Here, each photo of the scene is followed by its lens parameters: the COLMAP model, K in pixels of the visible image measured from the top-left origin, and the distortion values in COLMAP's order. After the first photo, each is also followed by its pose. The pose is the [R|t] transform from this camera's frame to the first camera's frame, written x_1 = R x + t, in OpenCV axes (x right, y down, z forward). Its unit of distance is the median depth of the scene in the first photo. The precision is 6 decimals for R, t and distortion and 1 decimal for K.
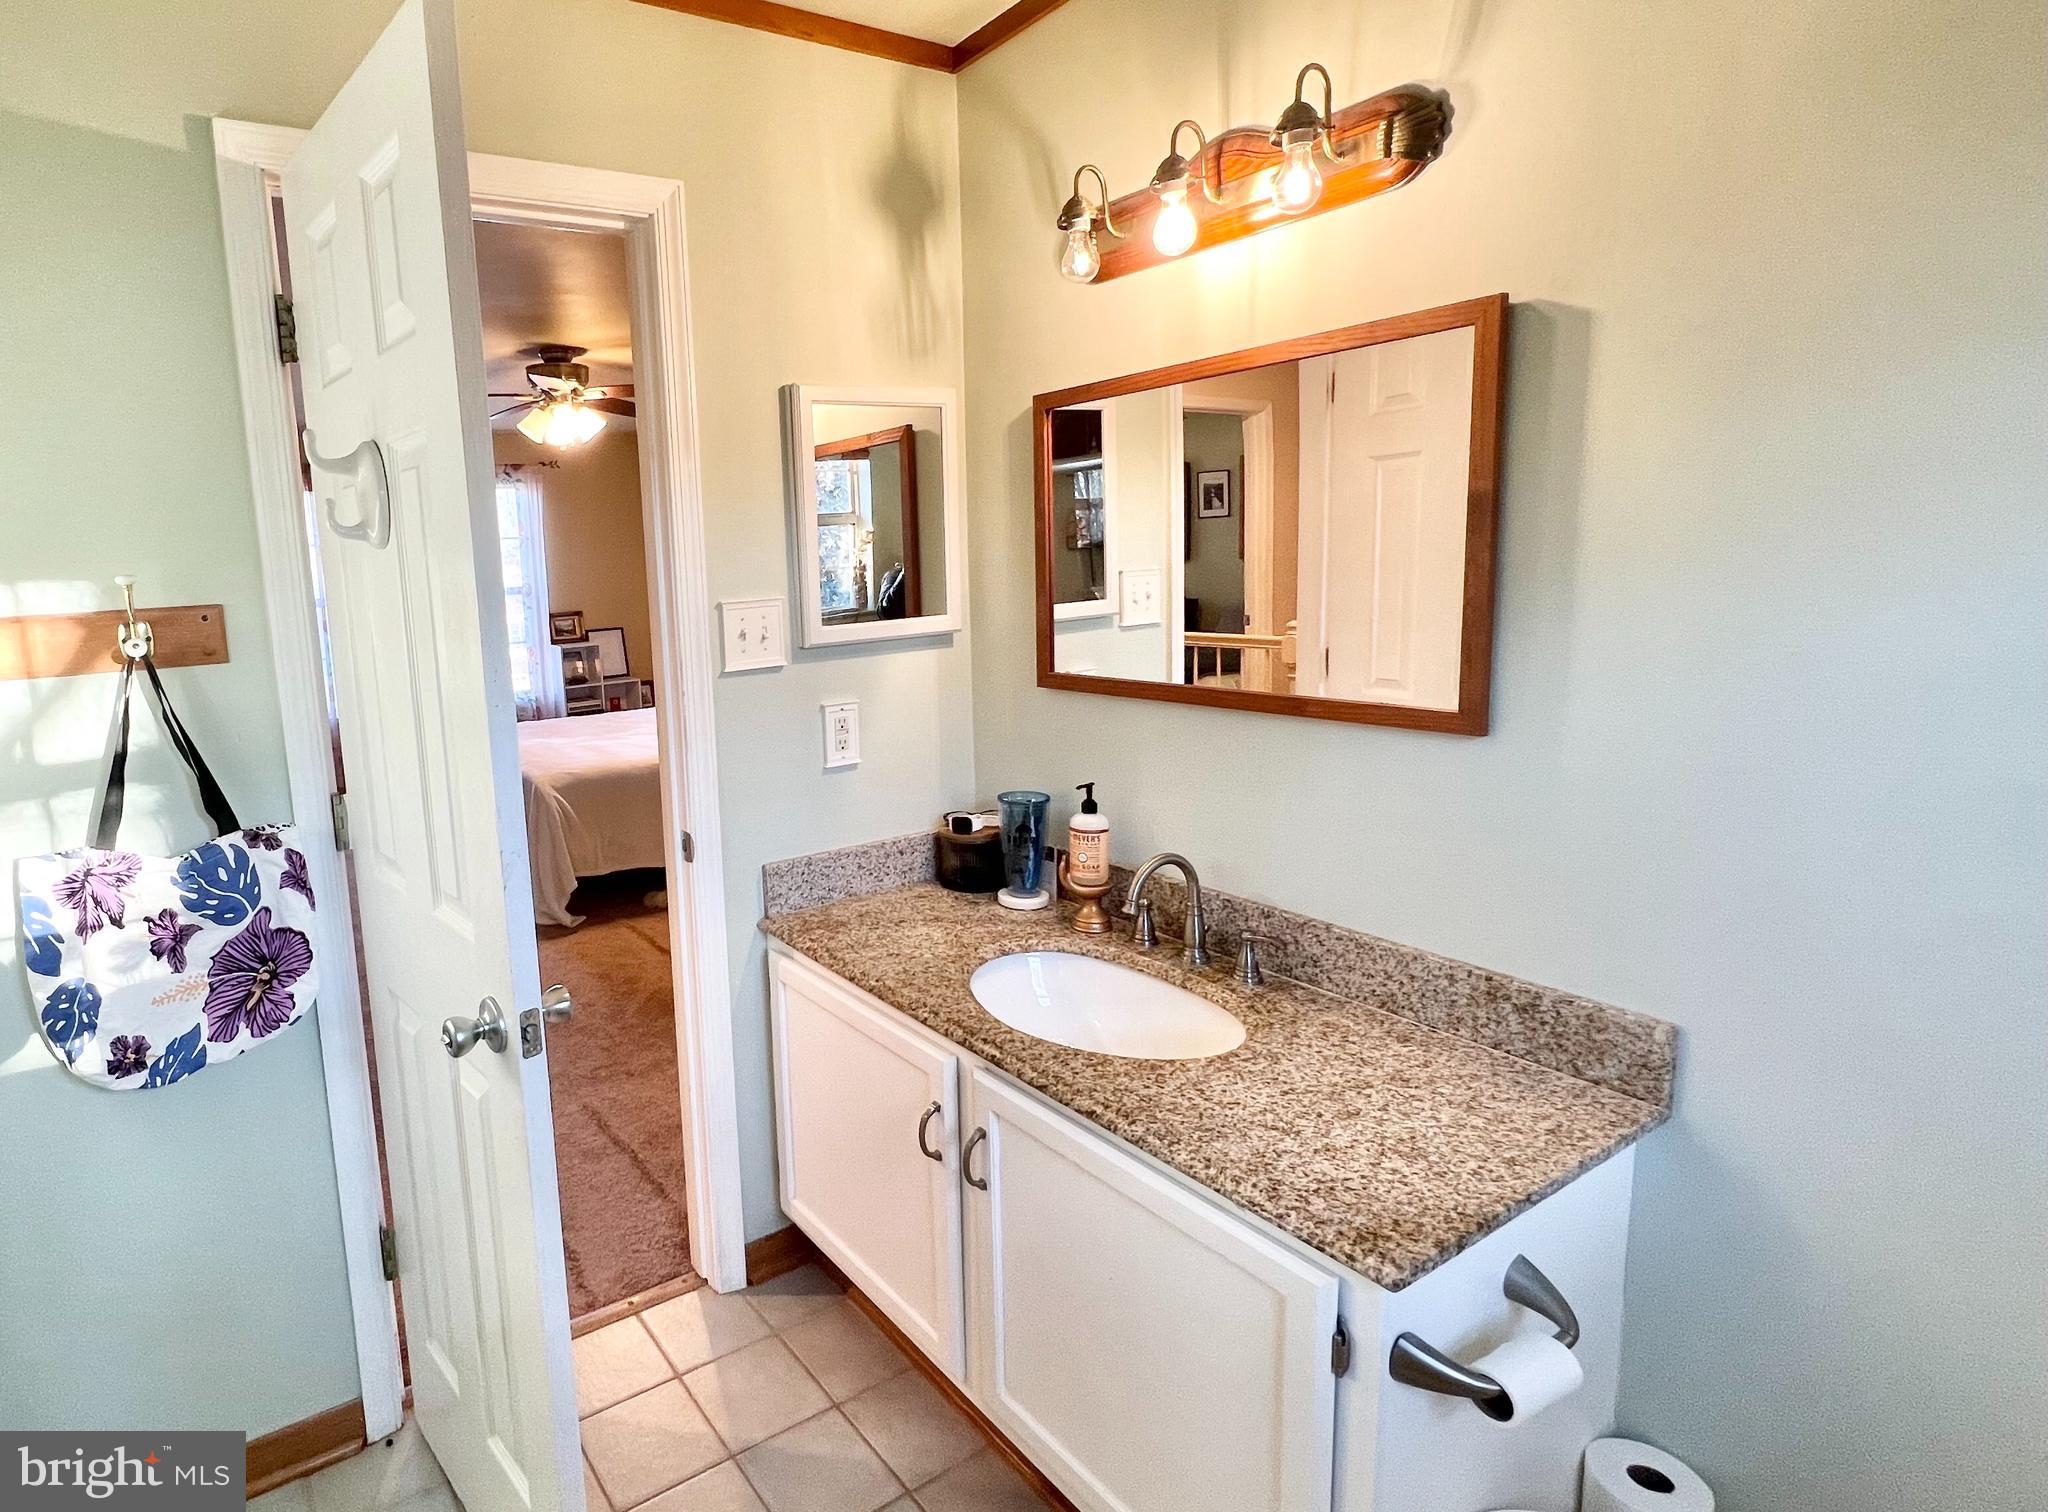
lens RADIAL K [[1242.4, 0, 1024.0], [0, 1242.4, 756.0], [0, 0, 1]] dist [0.000089, -0.000003]
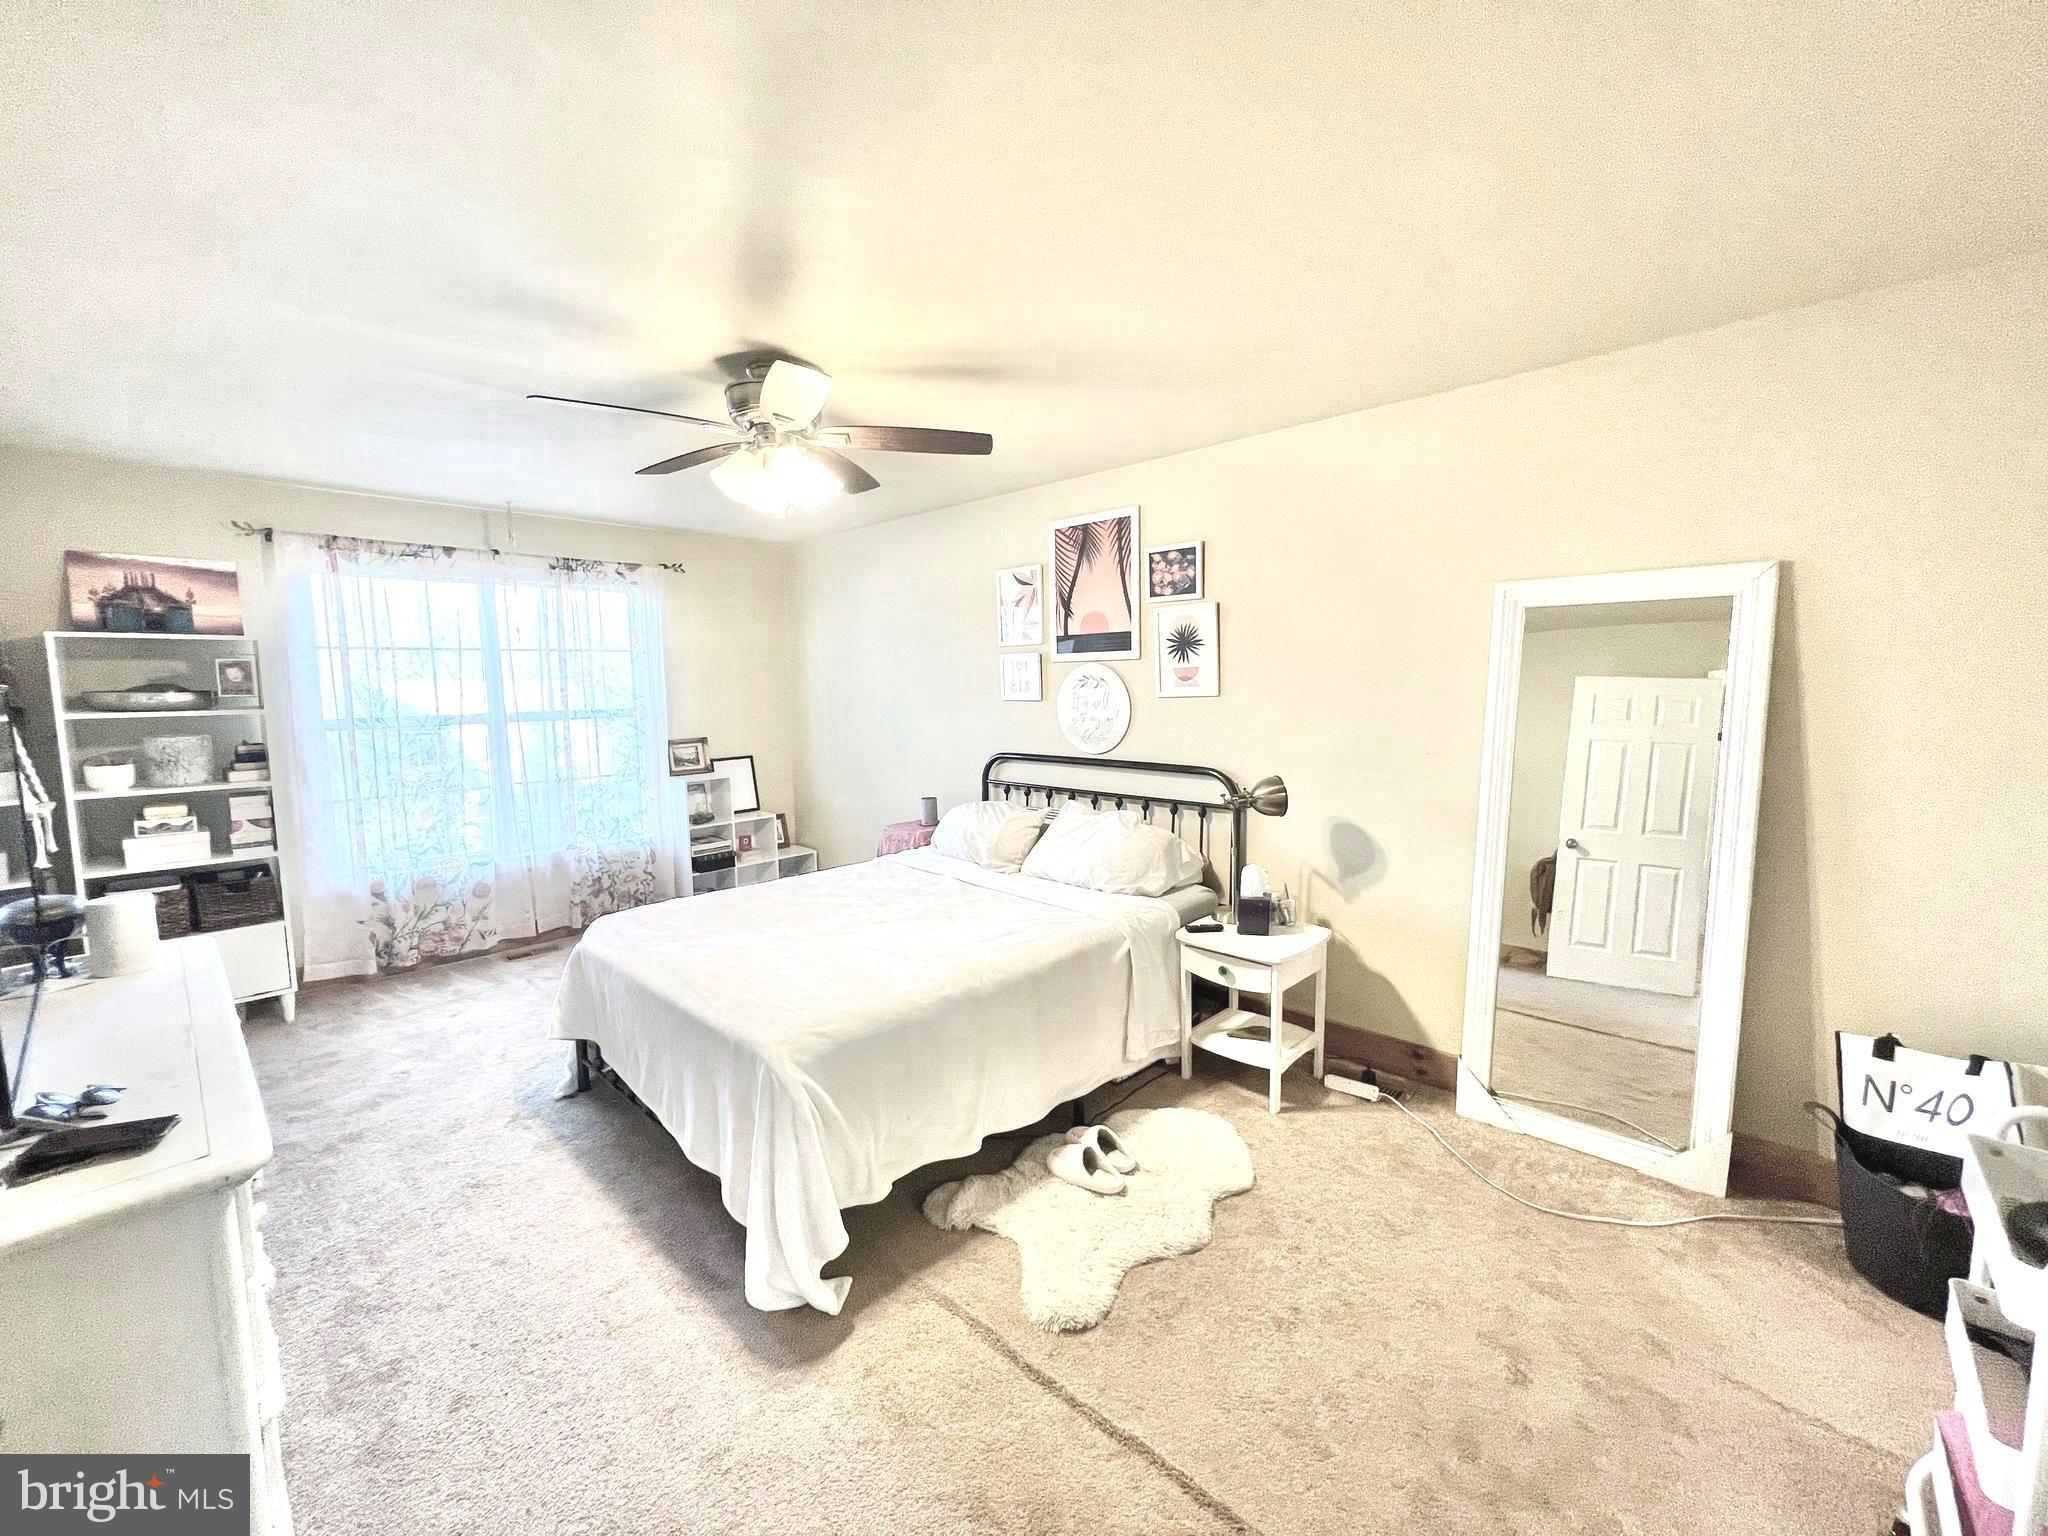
lens RADIAL K [[820.3, 0, 1014.8], [0, 820.3, 761.8], [0, 0, 1]] dist [-0.003645, 0.000447]
pose [[0.987515, -0.002938, 0.157495, -0.236279], [0.011743, 0.998417, -0.055010, -0.066430], [-0.157084, 0.056172, 0.985986, 0.412916]]
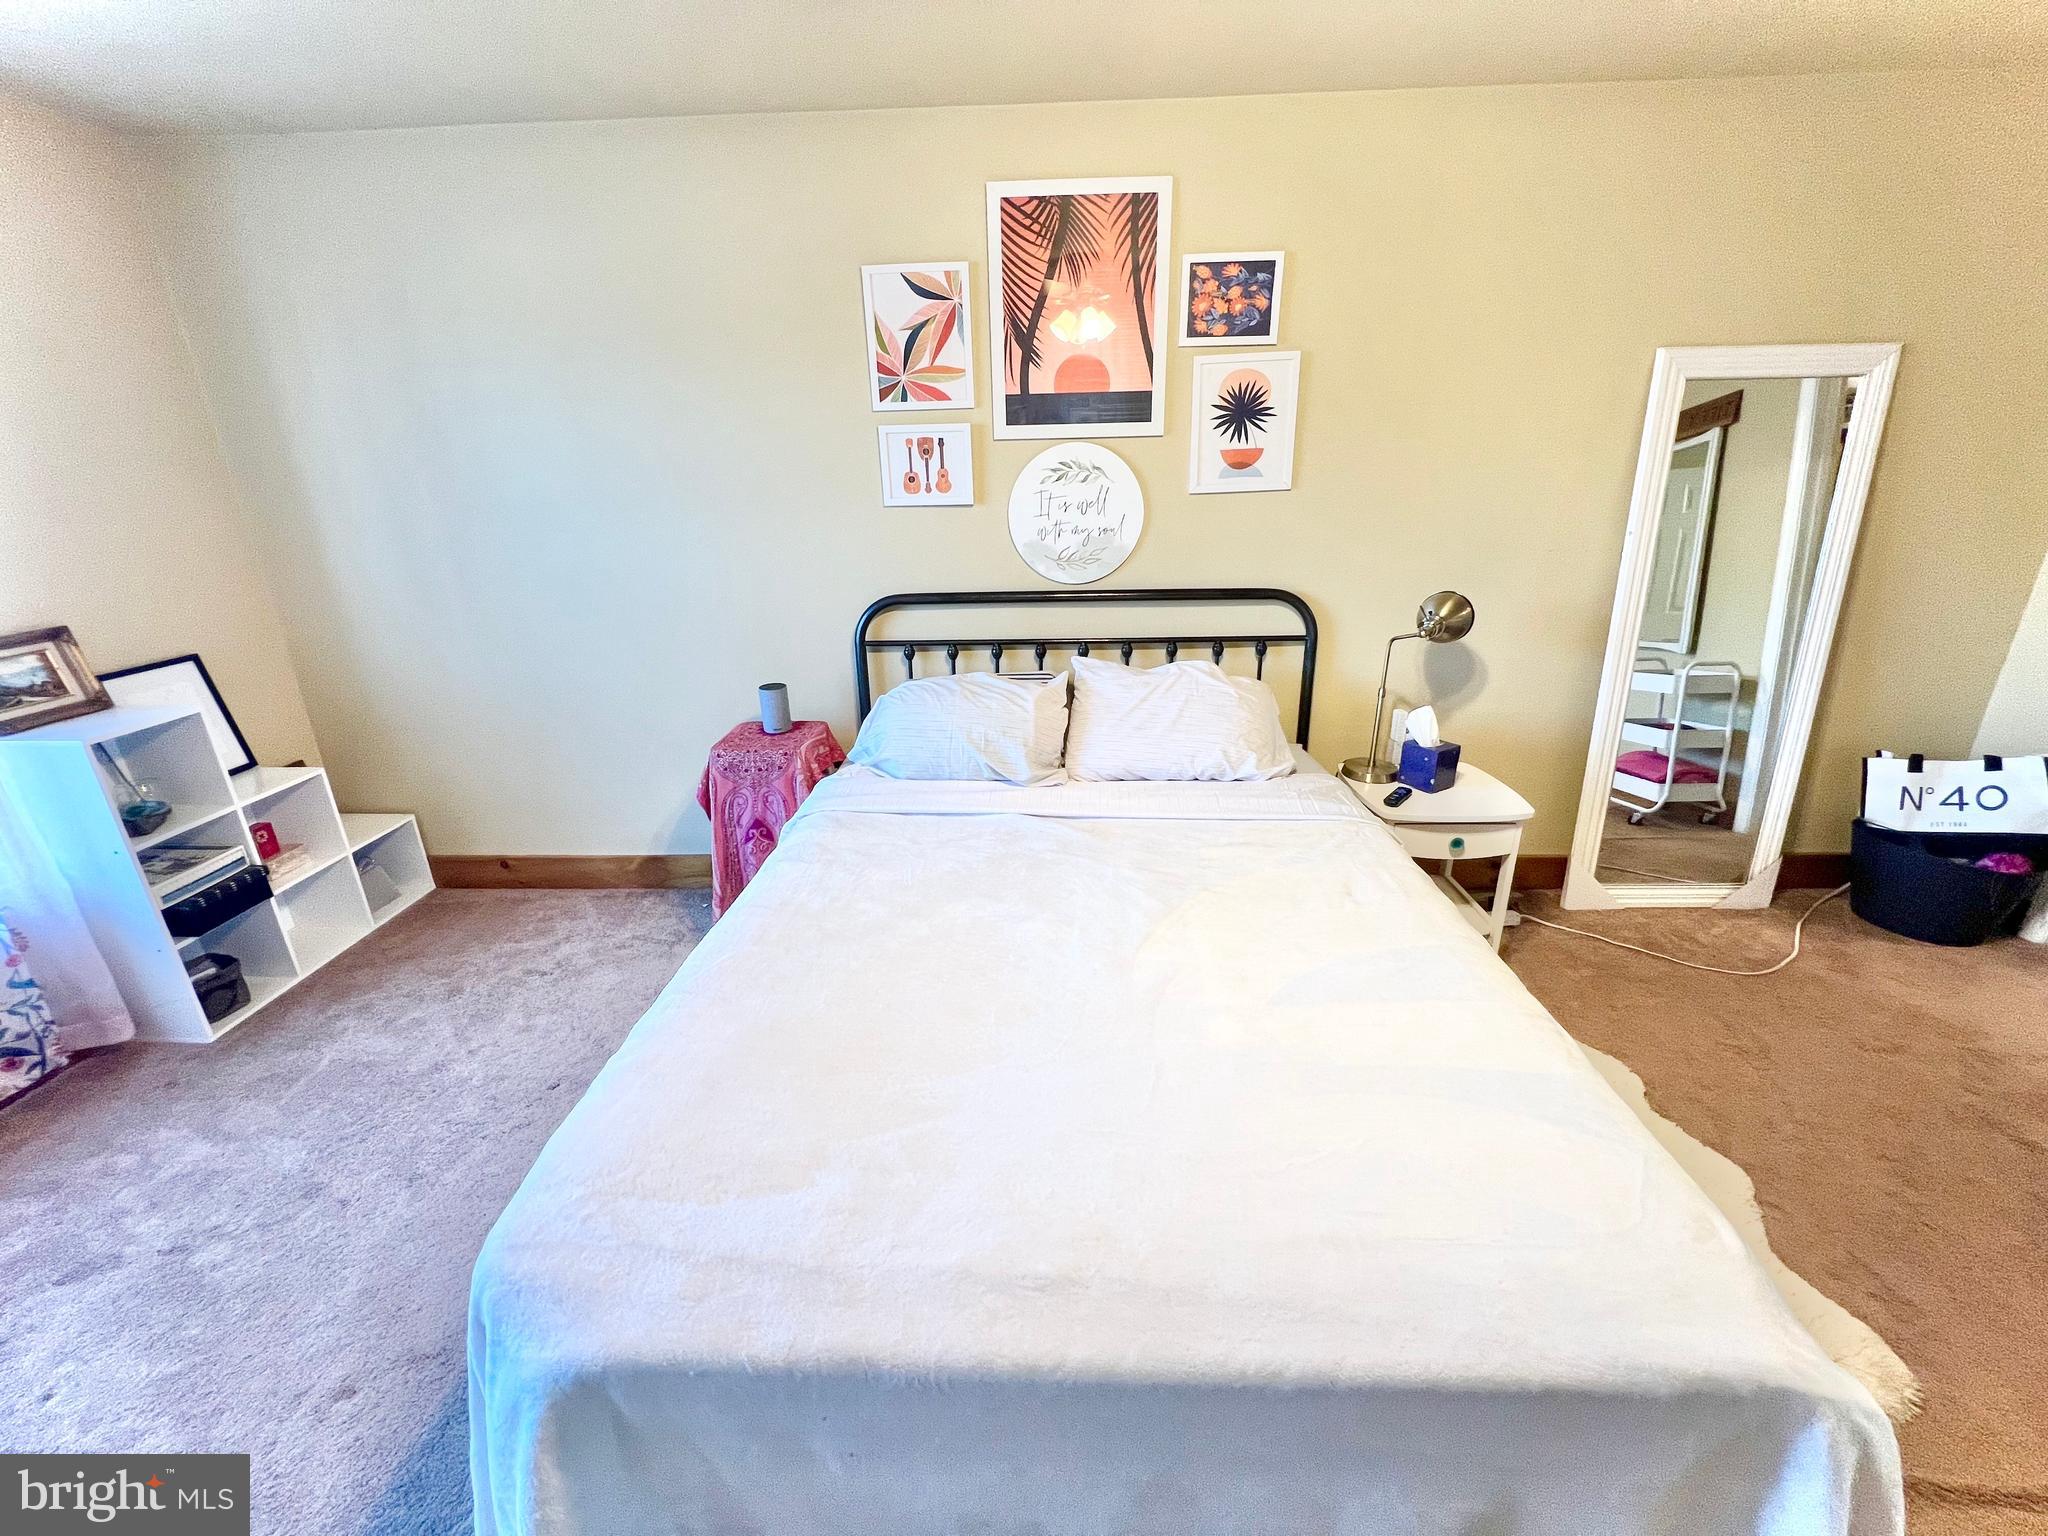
lens RADIAL K [[820.3, 0, 1014.8], [0, 820.3, 761.8], [0, 0, 1]] dist [-0.003645, 0.000447]
pose [[0.628584, -0.244526, 0.738301, -0.368107], [0.121558, 0.968511, 0.217279, -0.097075], [-0.768183, -0.046832, 0.638515, 0.647168]]
